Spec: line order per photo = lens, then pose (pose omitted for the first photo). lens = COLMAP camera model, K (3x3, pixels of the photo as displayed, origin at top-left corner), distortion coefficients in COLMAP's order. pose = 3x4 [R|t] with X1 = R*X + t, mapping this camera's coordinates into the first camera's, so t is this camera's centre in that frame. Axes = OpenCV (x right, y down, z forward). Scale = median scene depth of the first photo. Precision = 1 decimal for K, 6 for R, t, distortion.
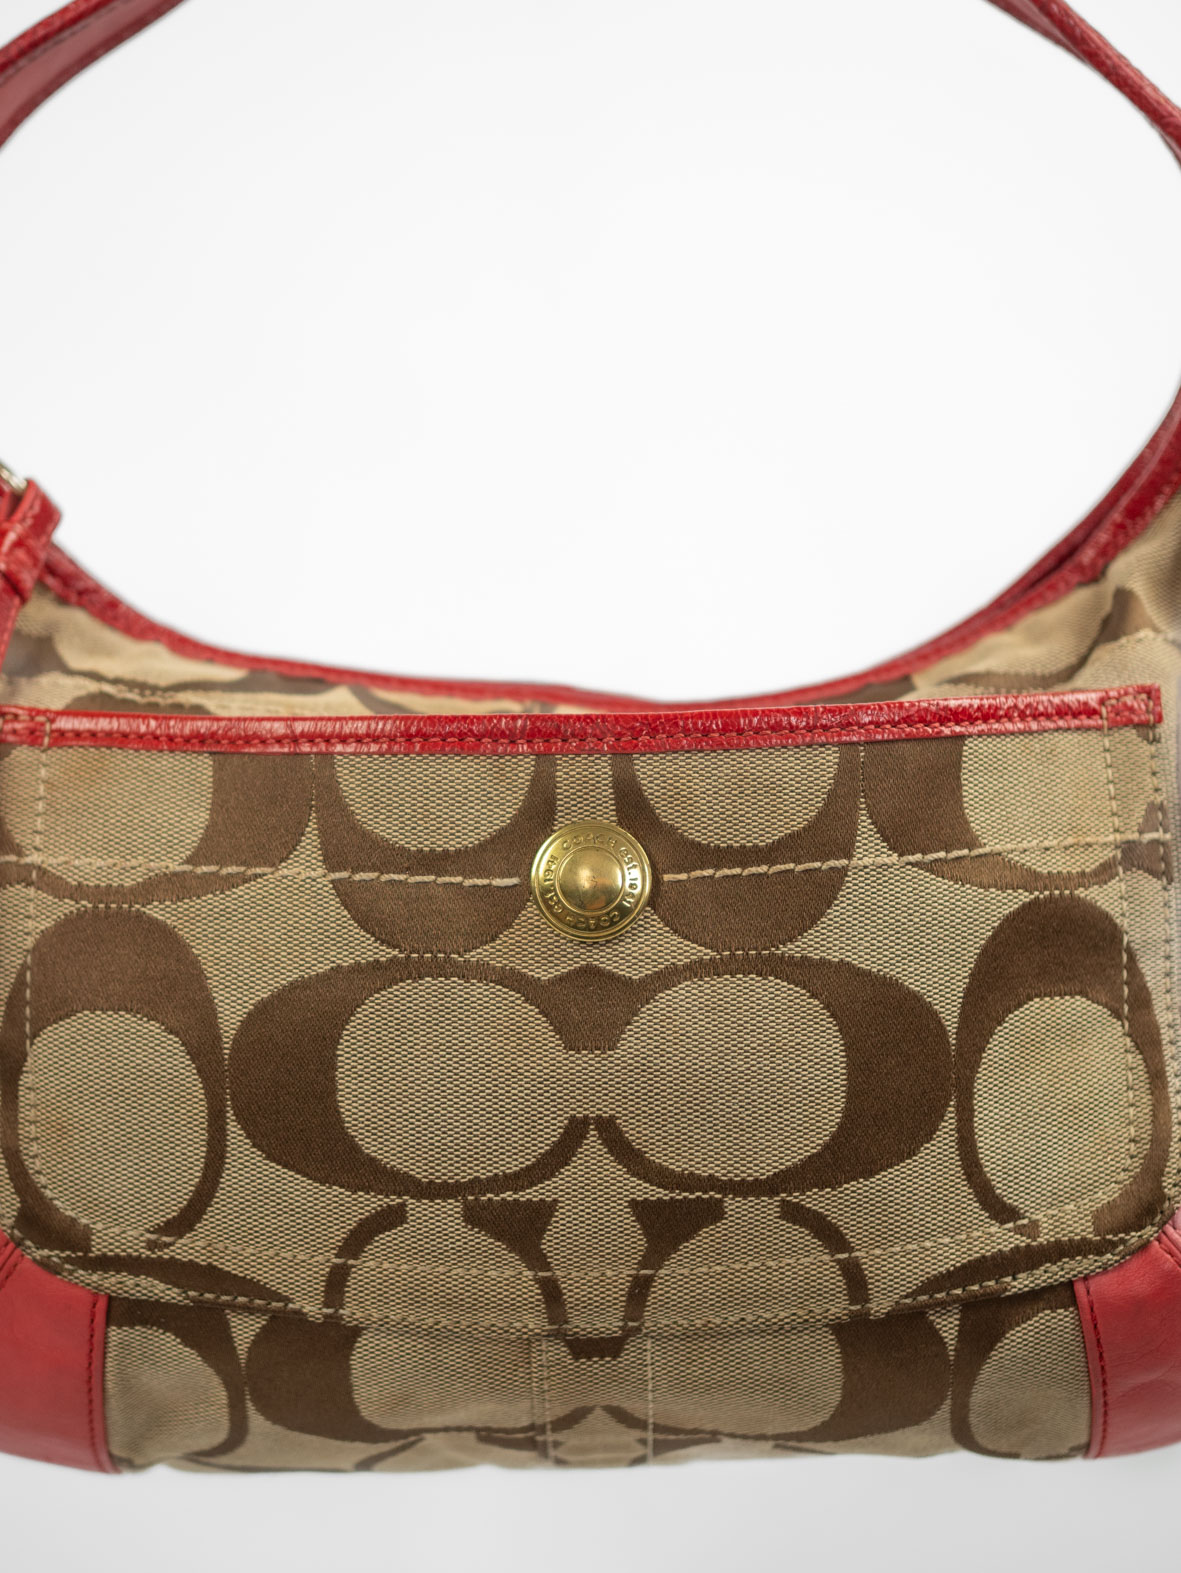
lens RADIAL K [[2300.9, 0, 526.6], [0, 2300.9, 786.1], [0, 0, 1]] dist [-0.097818, -0.004839]
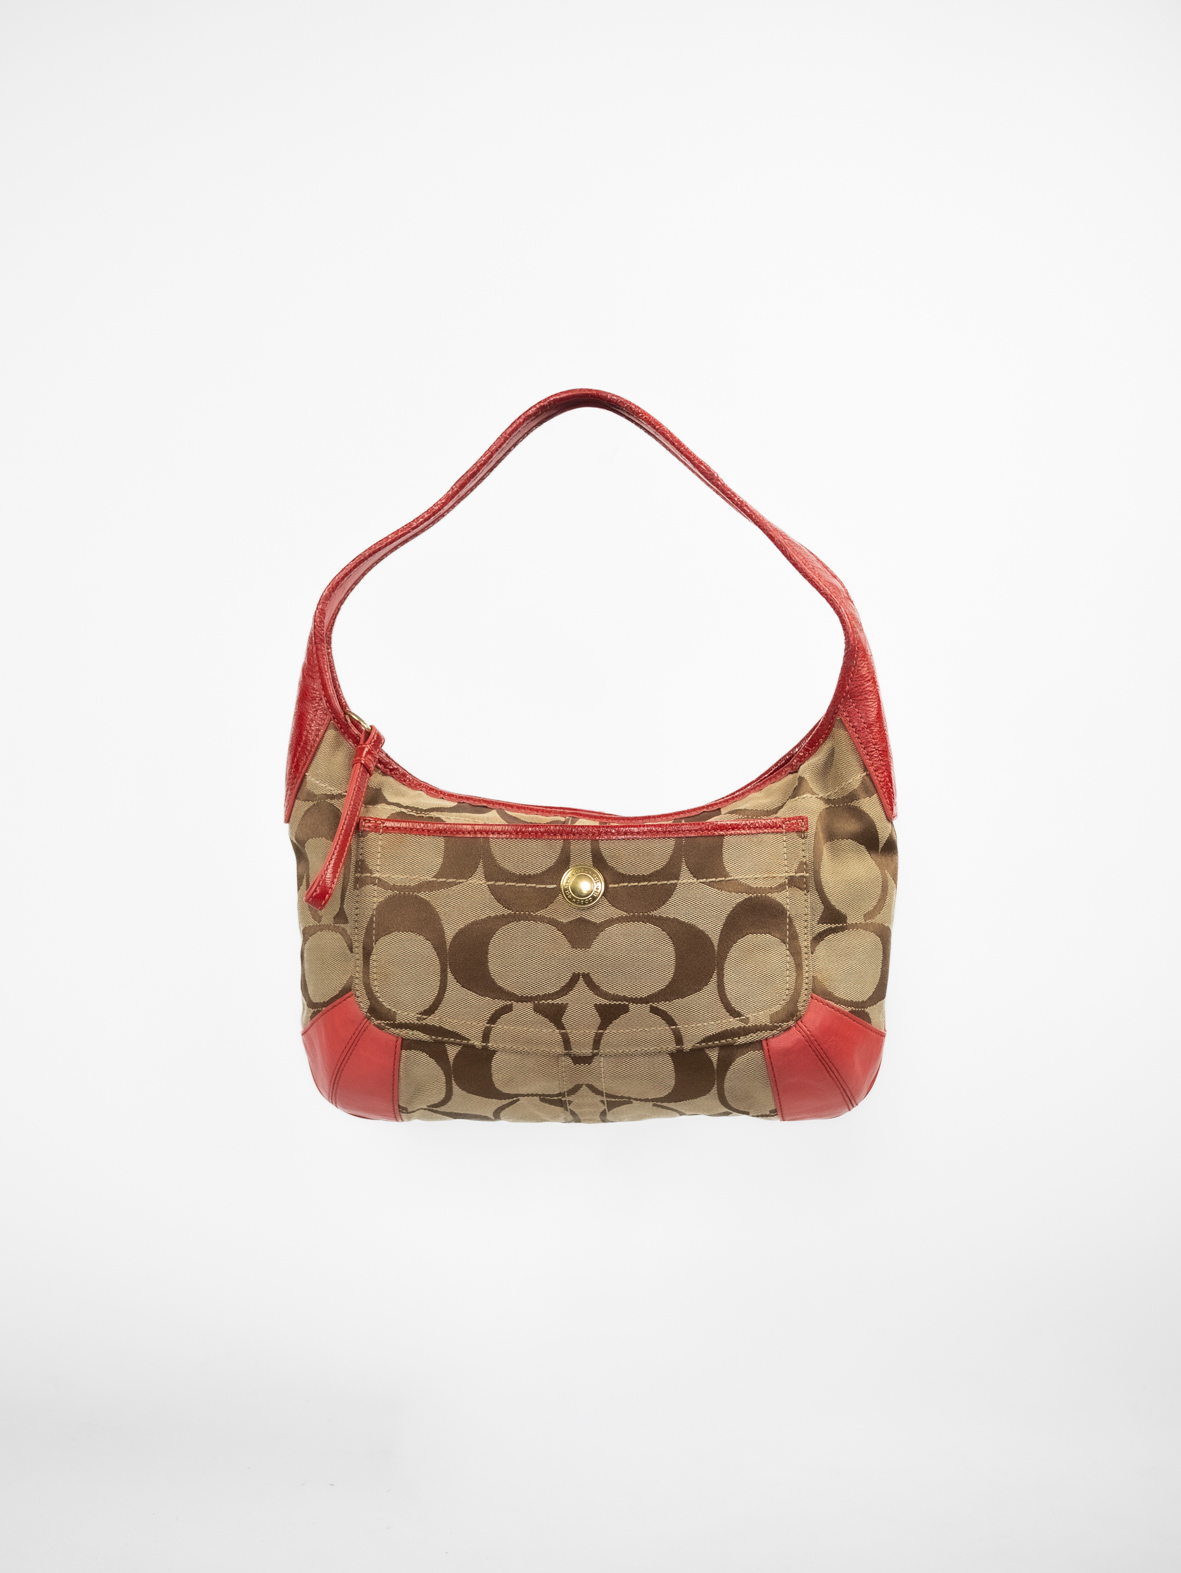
lens RADIAL K [[2285.6, 0, 591.0], [0, 2285.6, 870.0], [0, 0, 1]] dist [-0.110362, 0.001924]
pose [[0.998355, 0.018040, -0.054417, 0.182211], [-0.017005, 0.999667, 0.019413, -0.030619], [0.054749, -0.018456, 0.998330, -1.673392]]
